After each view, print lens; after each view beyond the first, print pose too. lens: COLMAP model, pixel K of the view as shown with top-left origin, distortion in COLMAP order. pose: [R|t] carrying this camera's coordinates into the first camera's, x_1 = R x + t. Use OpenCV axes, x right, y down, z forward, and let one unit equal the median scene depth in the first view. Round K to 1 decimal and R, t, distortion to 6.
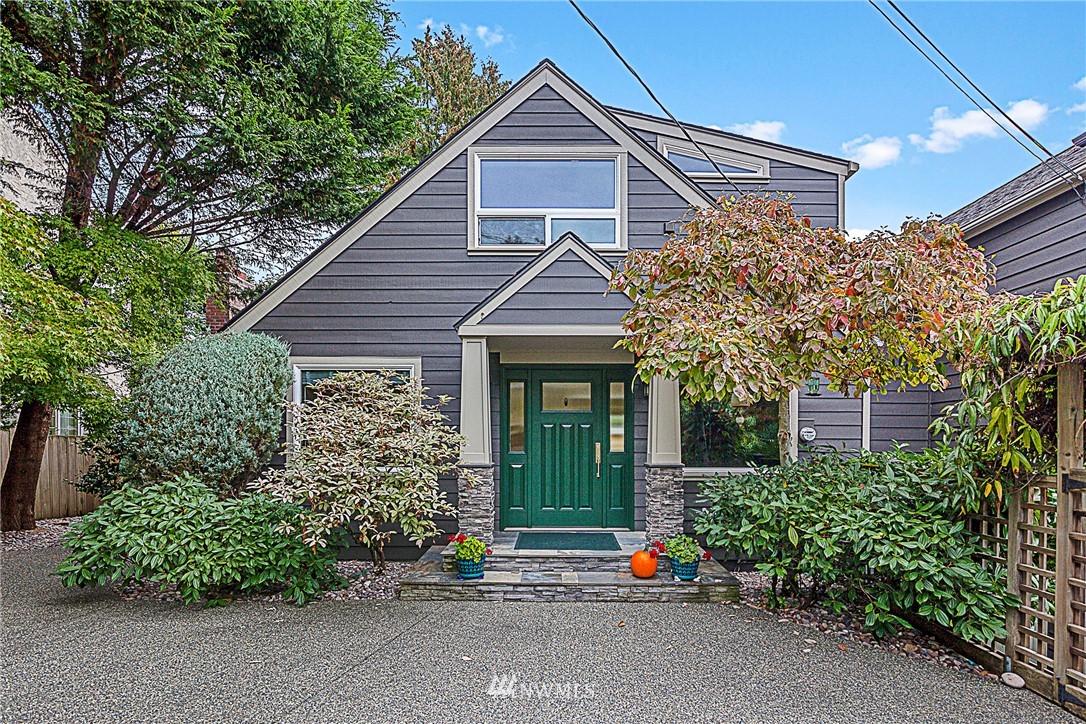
lens RADIAL K [[554.8, 0, 543.1], [0, 554.8, 409.4], [0, 0, 1]] dist [-0.022627, -0.000080]
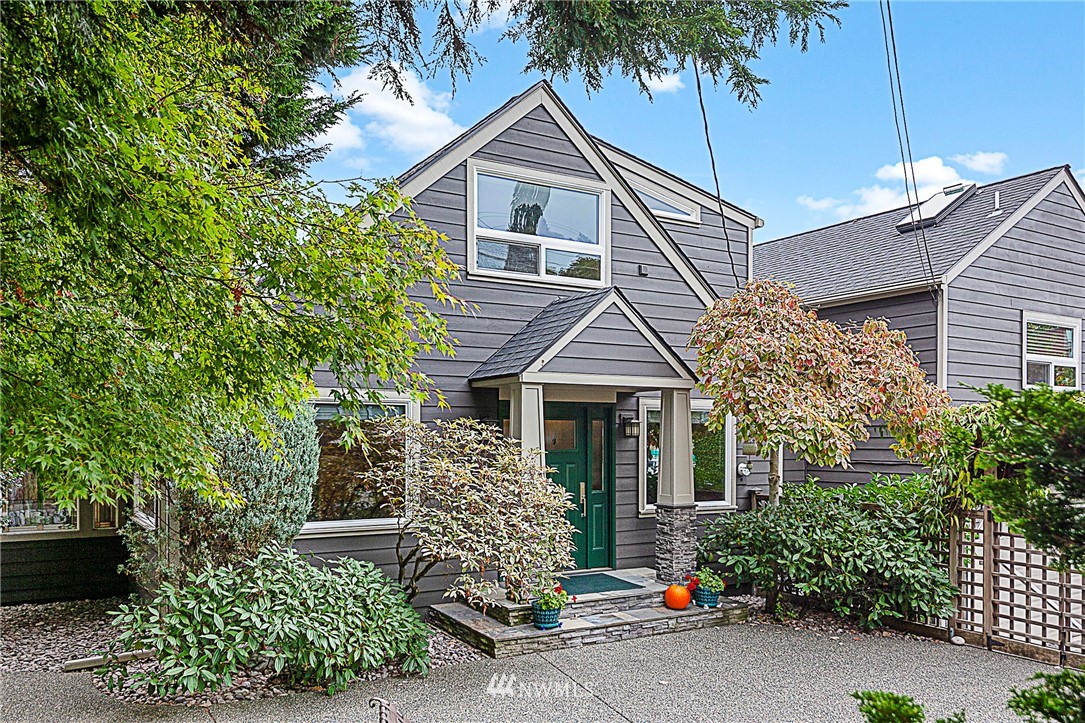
lens RADIAL K [[852.6, 0, 542.5], [0, 852.6, 361.5], [0, 0, 1]] dist [-0.004055, -0.000621]
pose [[0.853097, 0.043936, 0.519899, -0.929216], [-0.029230, 0.998908, -0.036453, -0.118364], [-0.520933, 0.015901, 0.853450, -0.314369]]
